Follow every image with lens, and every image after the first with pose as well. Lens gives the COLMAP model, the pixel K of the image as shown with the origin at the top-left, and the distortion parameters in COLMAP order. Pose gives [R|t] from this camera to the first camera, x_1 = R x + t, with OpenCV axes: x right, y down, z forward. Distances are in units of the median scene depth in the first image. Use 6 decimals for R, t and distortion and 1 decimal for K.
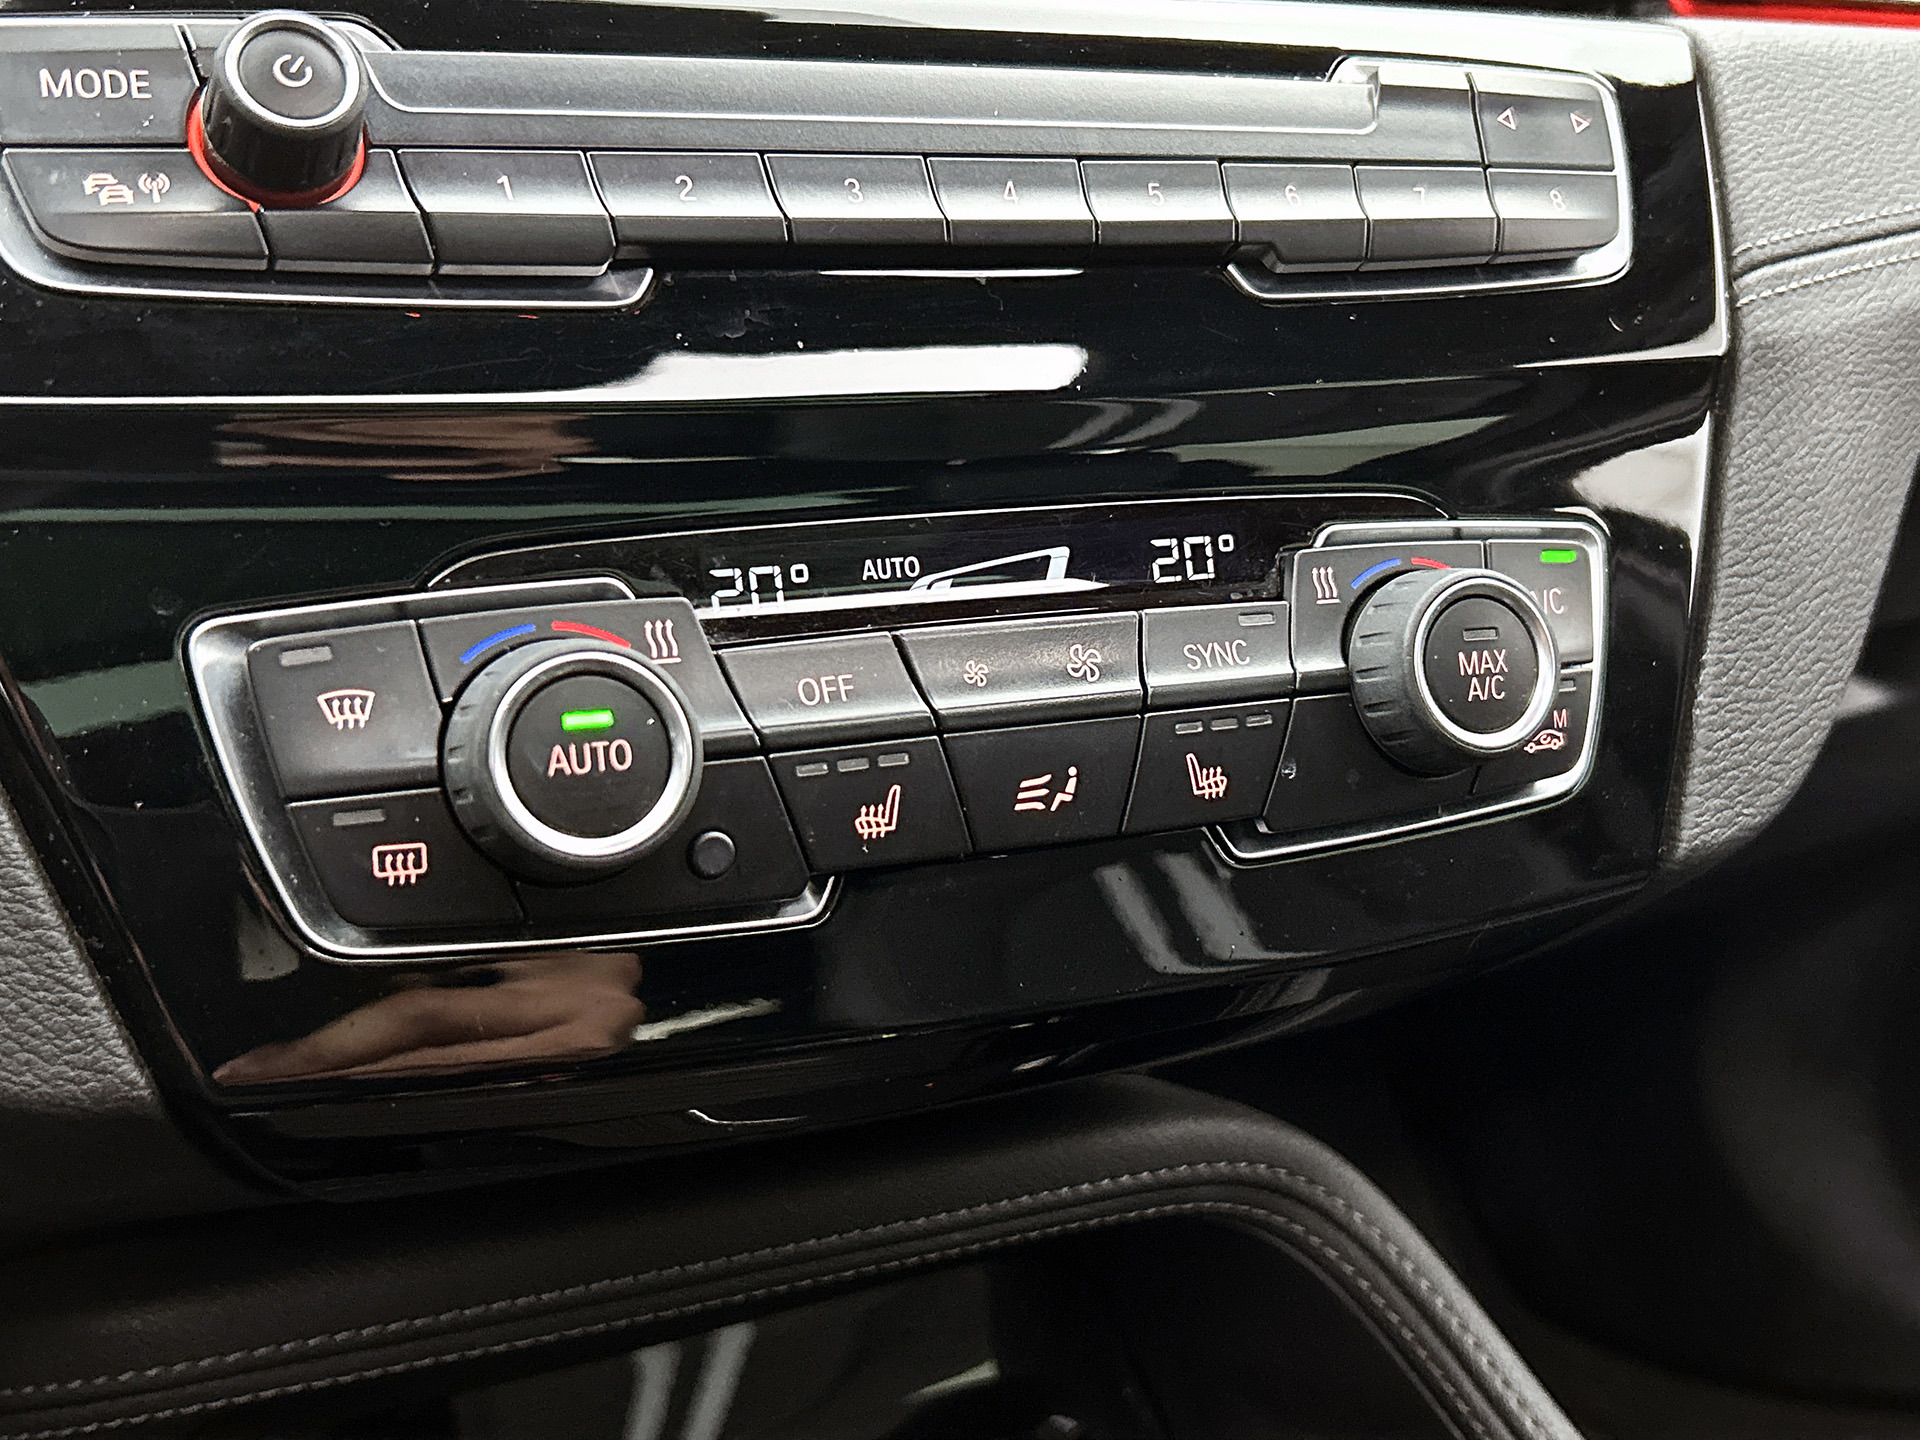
lens RADIAL K [[2143.4, 0, 940.4], [0, 2143.4, 726.5], [0, 0, 1]] dist [0.190066, -0.519554]
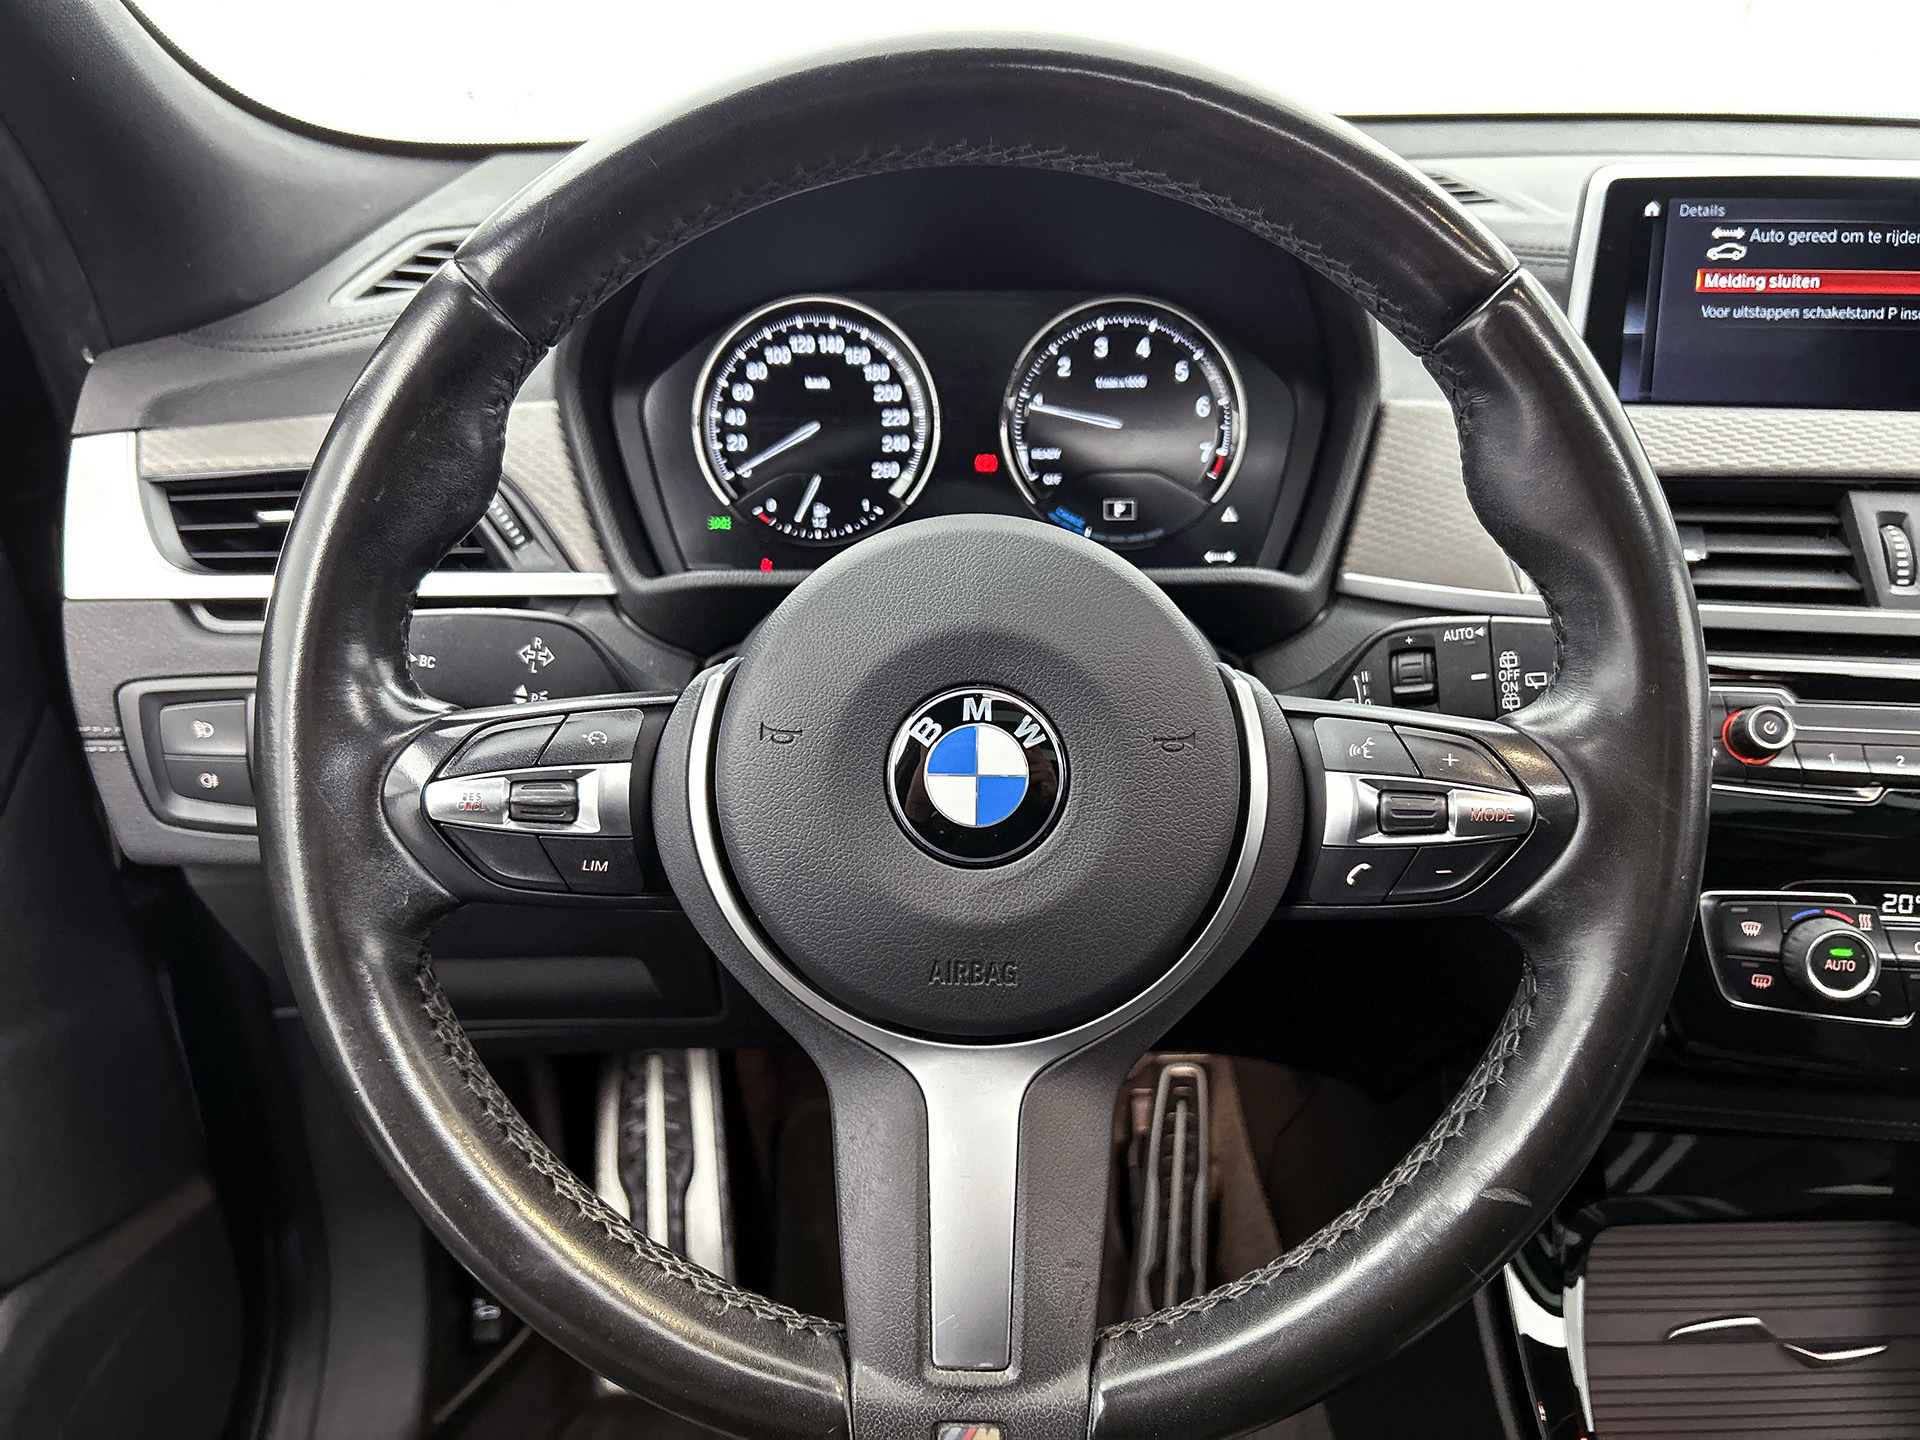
lens RADIAL K [[1483.6, 0, 918.9], [0, 1483.6, 719.4], [0, 0, 1]] dist [0.012588, 0.008029]
pose [[0.853000, 0.156582, -0.497869, -0.251449], [-0.123072, 0.987379, 0.099676, -0.341291], [0.507193, -0.023750, 0.861505, -1.328995]]
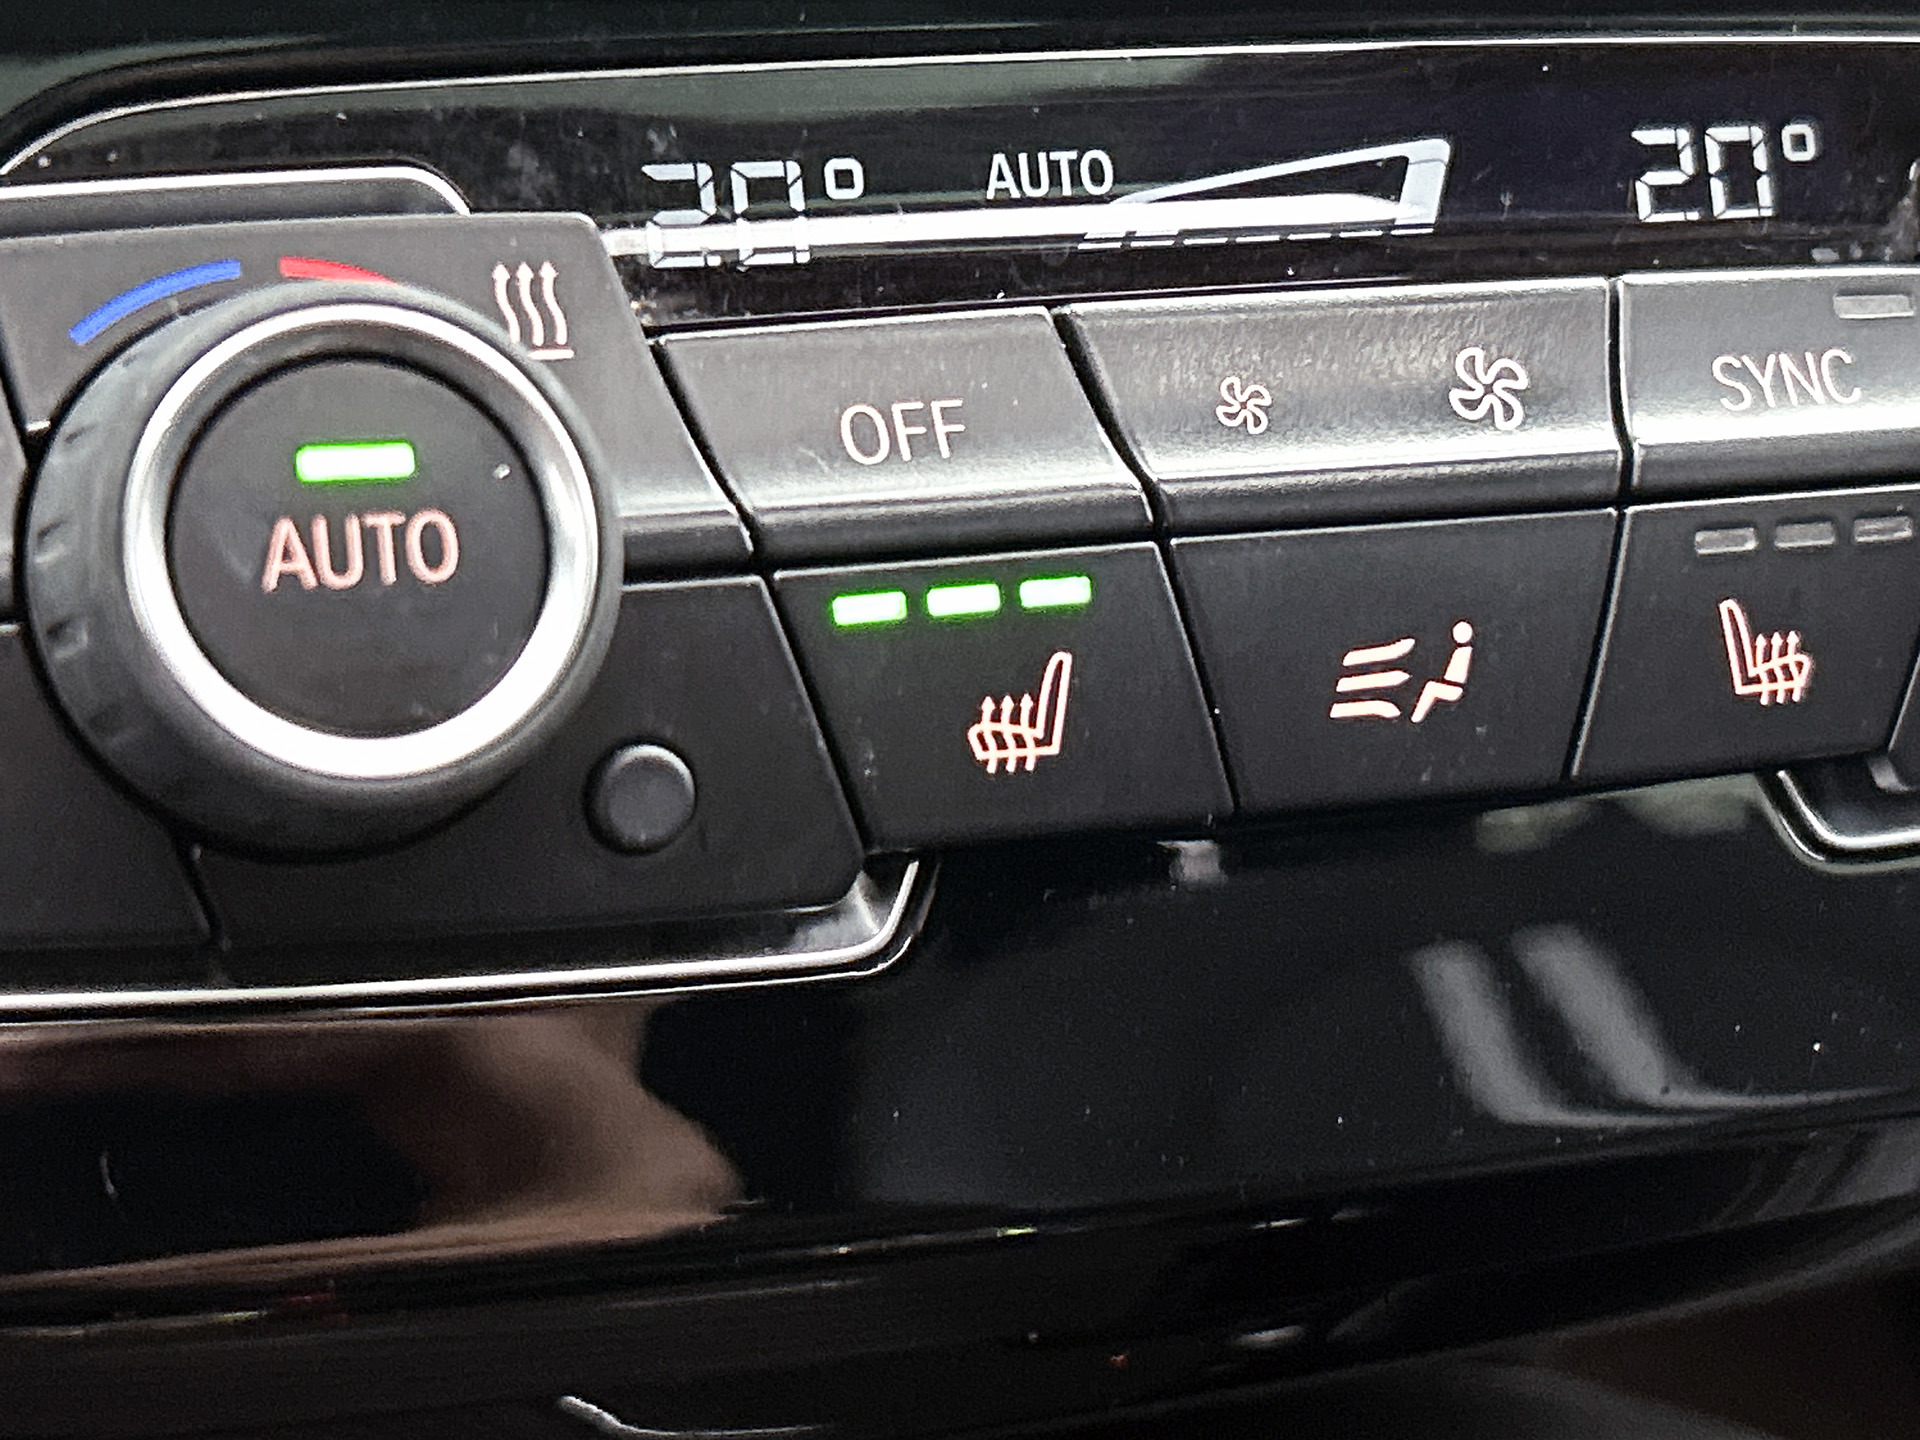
lens RADIAL K [[3957.8, 0, 912.8], [0, 3957.8, 720.4], [0, 0, 1]] dist [0.159792, -0.282826]
pose [[0.999283, 0.007397, -0.037140, -0.021006], [-0.007826, 0.999904, -0.011424, 0.050738], [0.037052, 0.011706, 0.999245, 0.193296]]
